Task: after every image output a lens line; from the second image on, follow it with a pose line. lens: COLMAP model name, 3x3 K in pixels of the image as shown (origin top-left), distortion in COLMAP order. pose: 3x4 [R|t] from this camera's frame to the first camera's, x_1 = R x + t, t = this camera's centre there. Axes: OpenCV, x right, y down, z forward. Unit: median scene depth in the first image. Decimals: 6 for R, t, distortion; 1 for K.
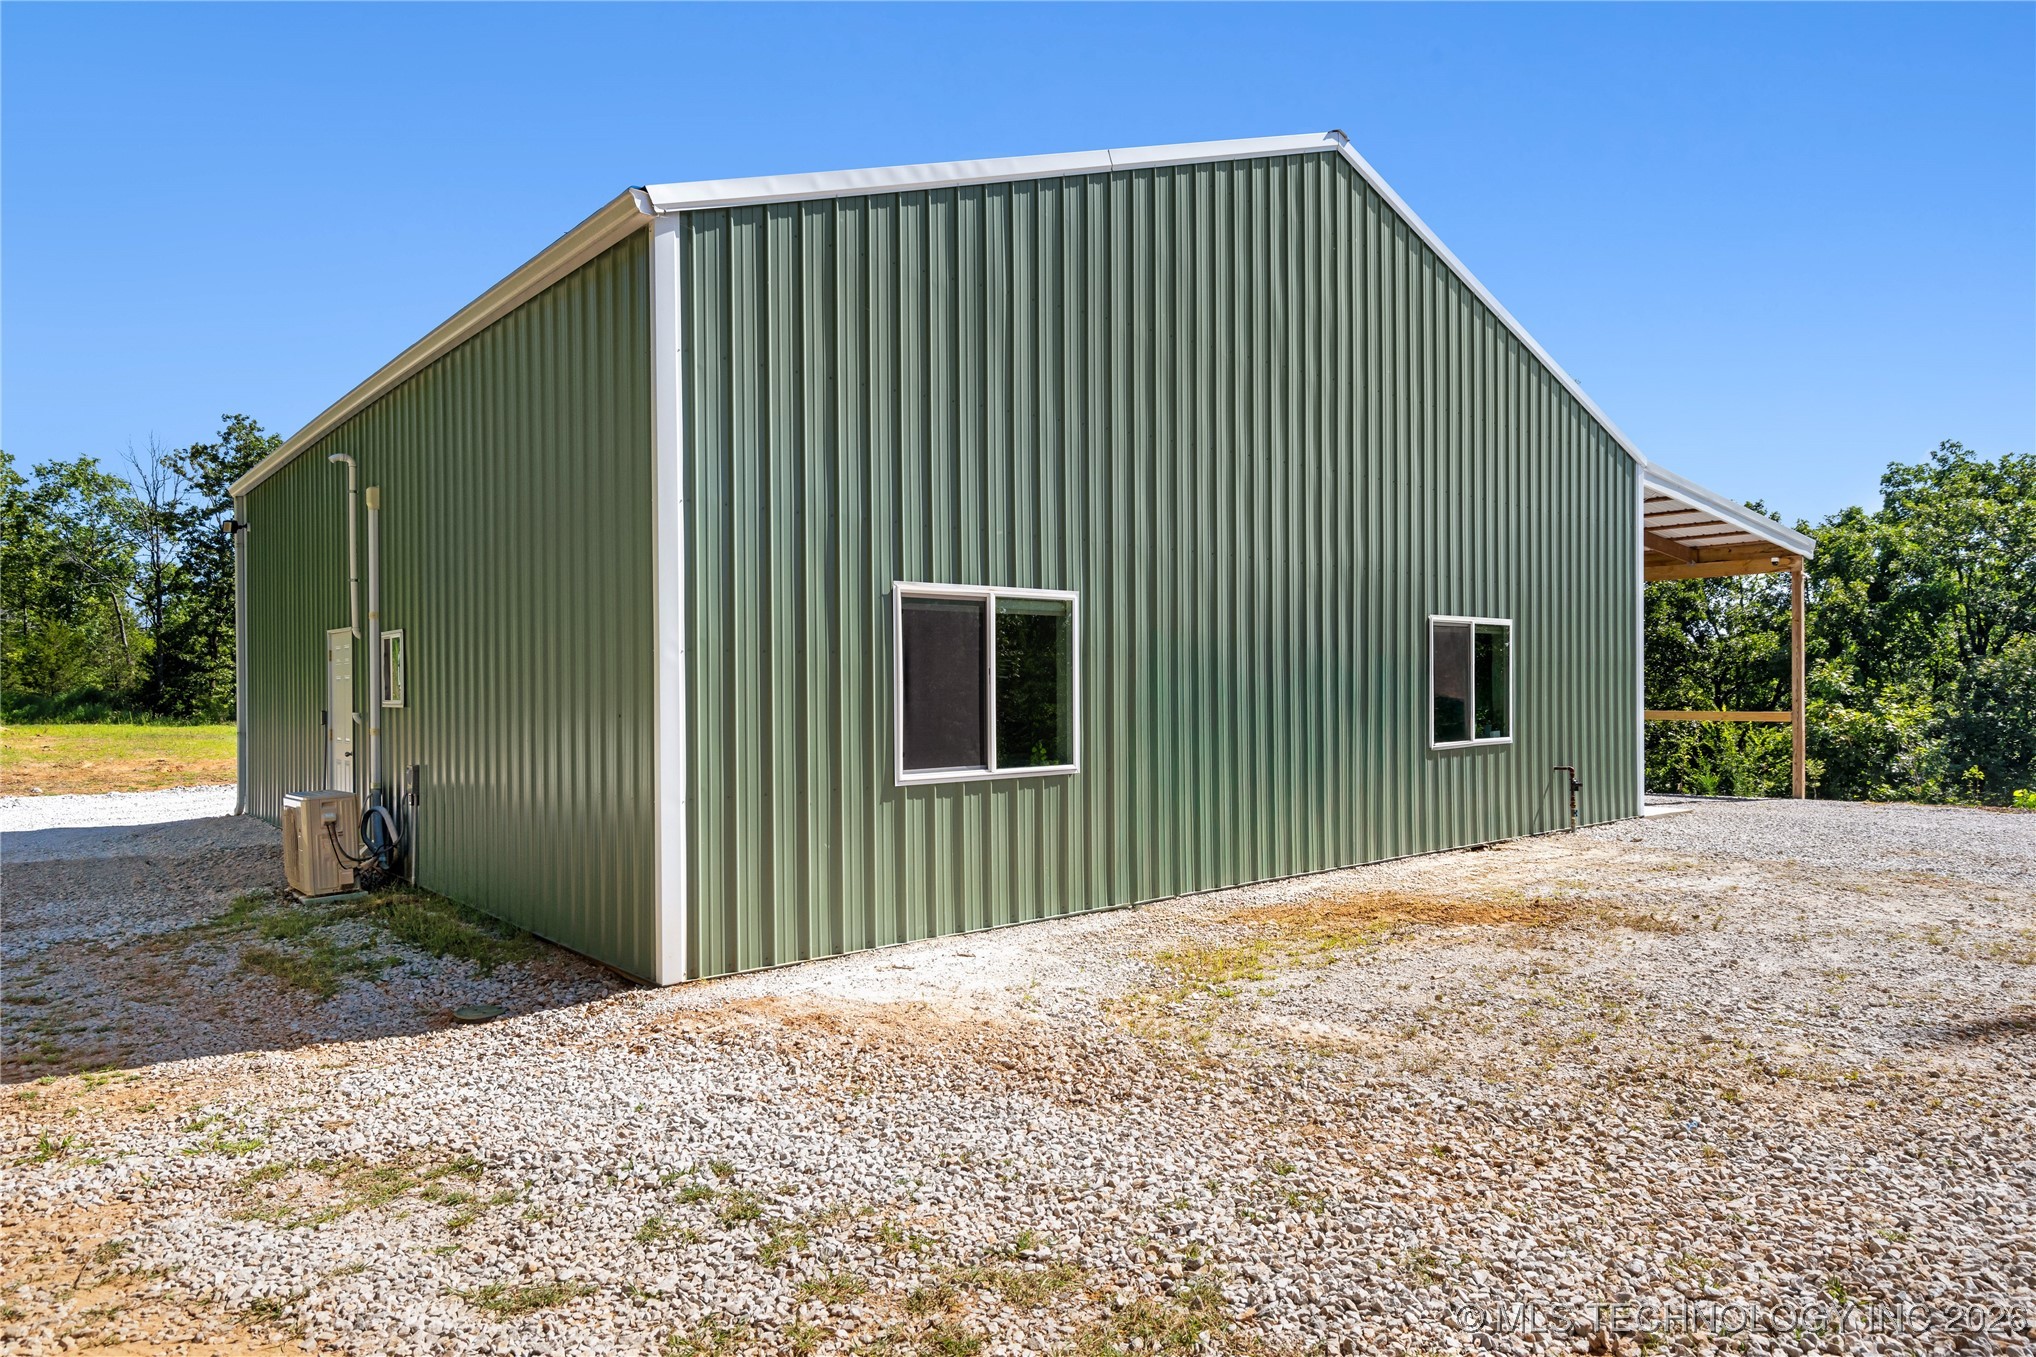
lens RADIAL K [[1217.3, 0, 1022.9], [0, 1217.3, 692.2], [0, 0, 1]] dist [0.009725, -0.000720]
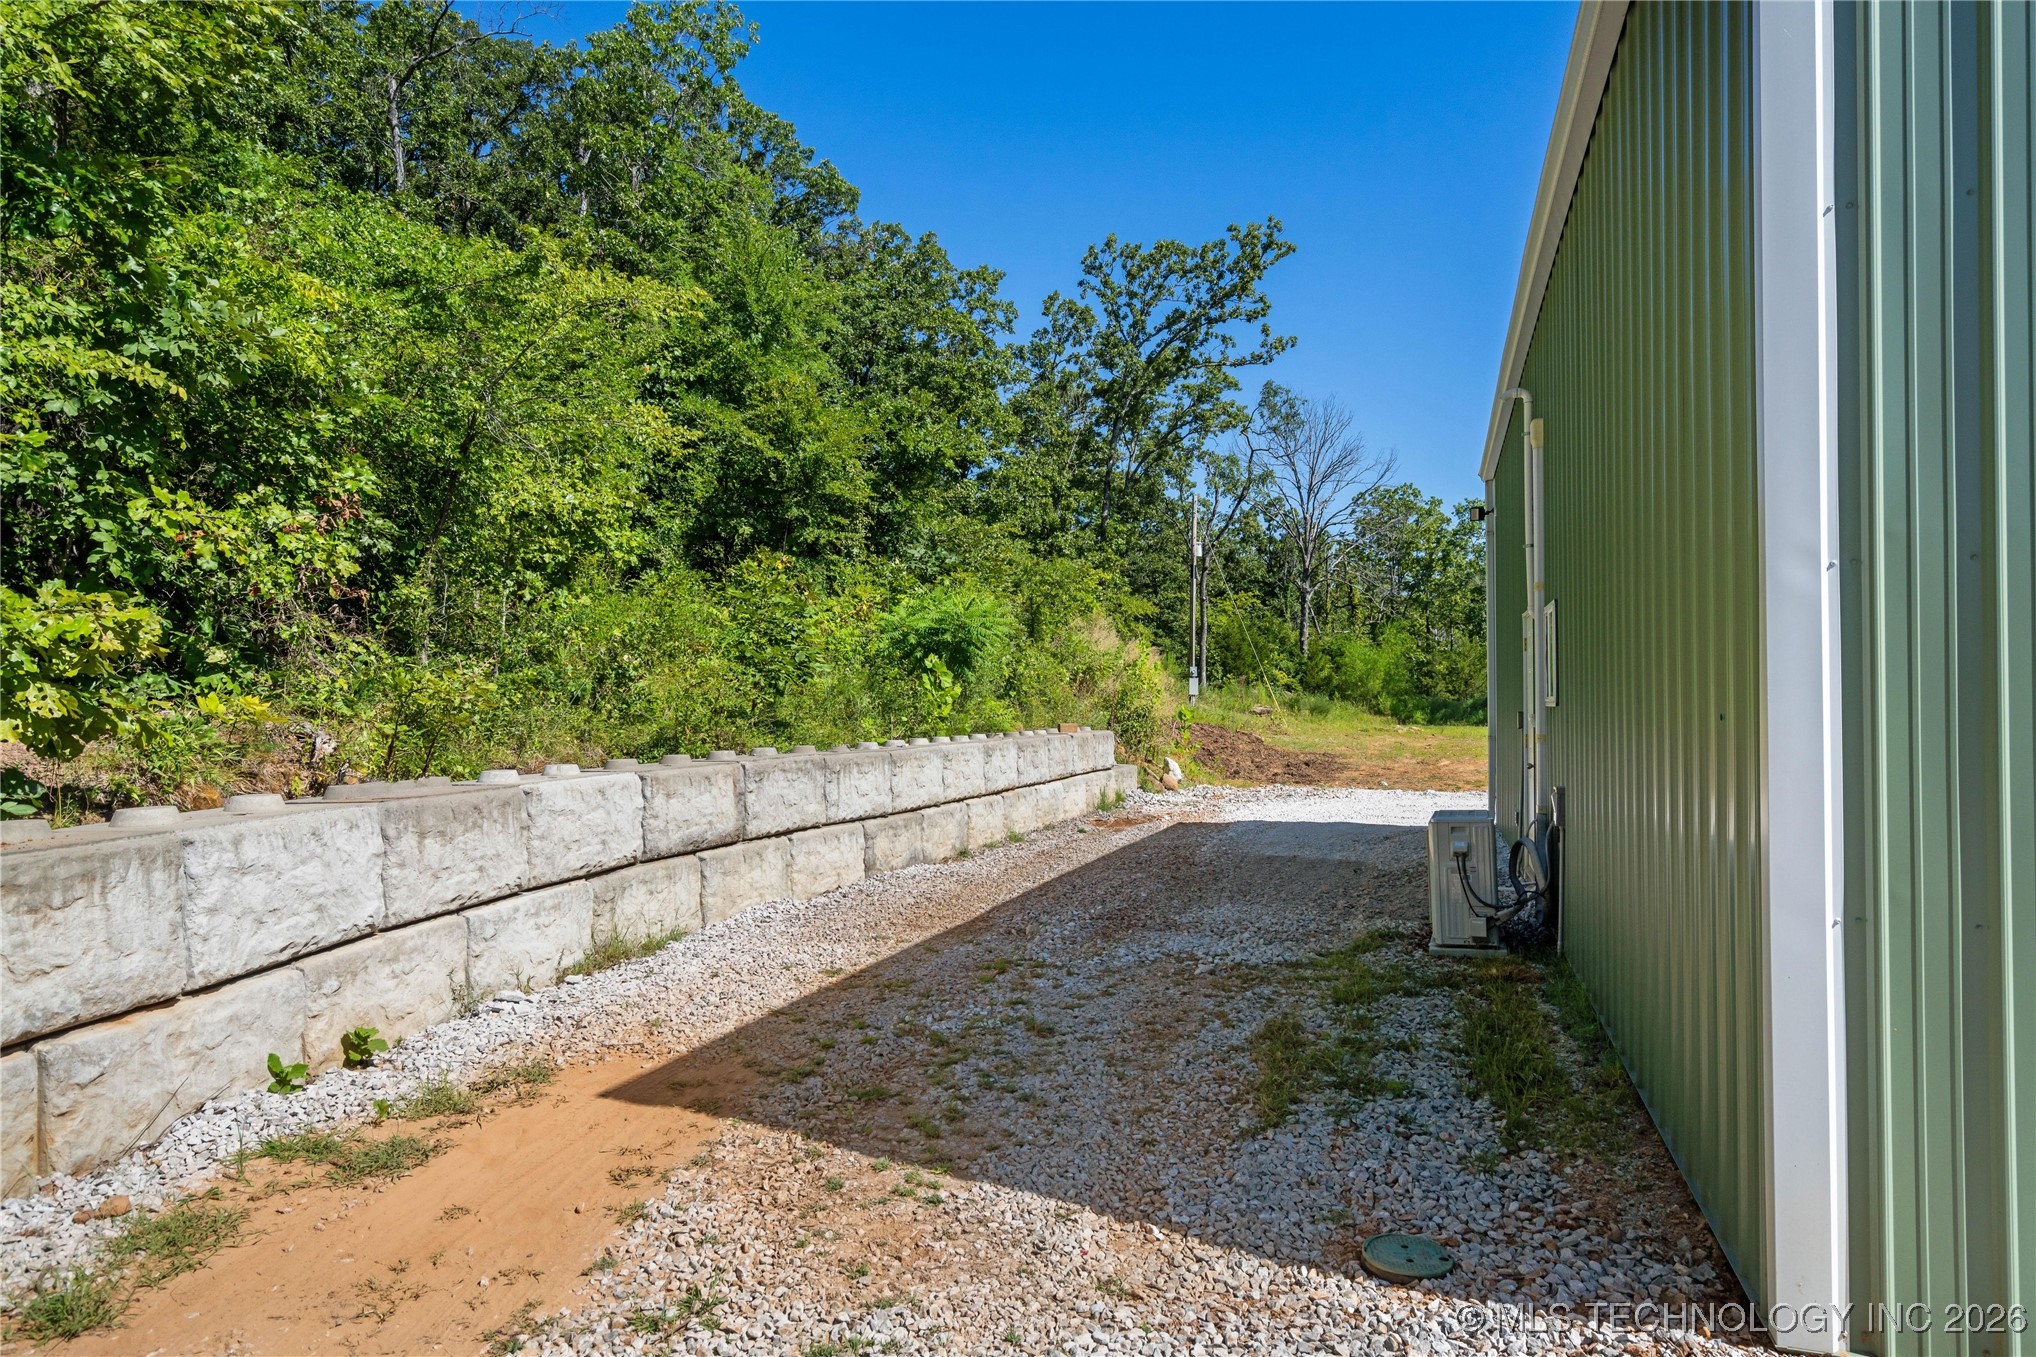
lens RADIAL K [[1217.3, 0, 1022.9], [0, 1217.3, 692.2], [0, 0, 1]] dist [0.009725, -0.000720]
pose [[0.504817, -0.002645, -0.863222, -0.037972], [-0.003409, 0.999981, -0.005057, 0.009037], [0.863220, 0.005496, 0.504799, 0.356538]]
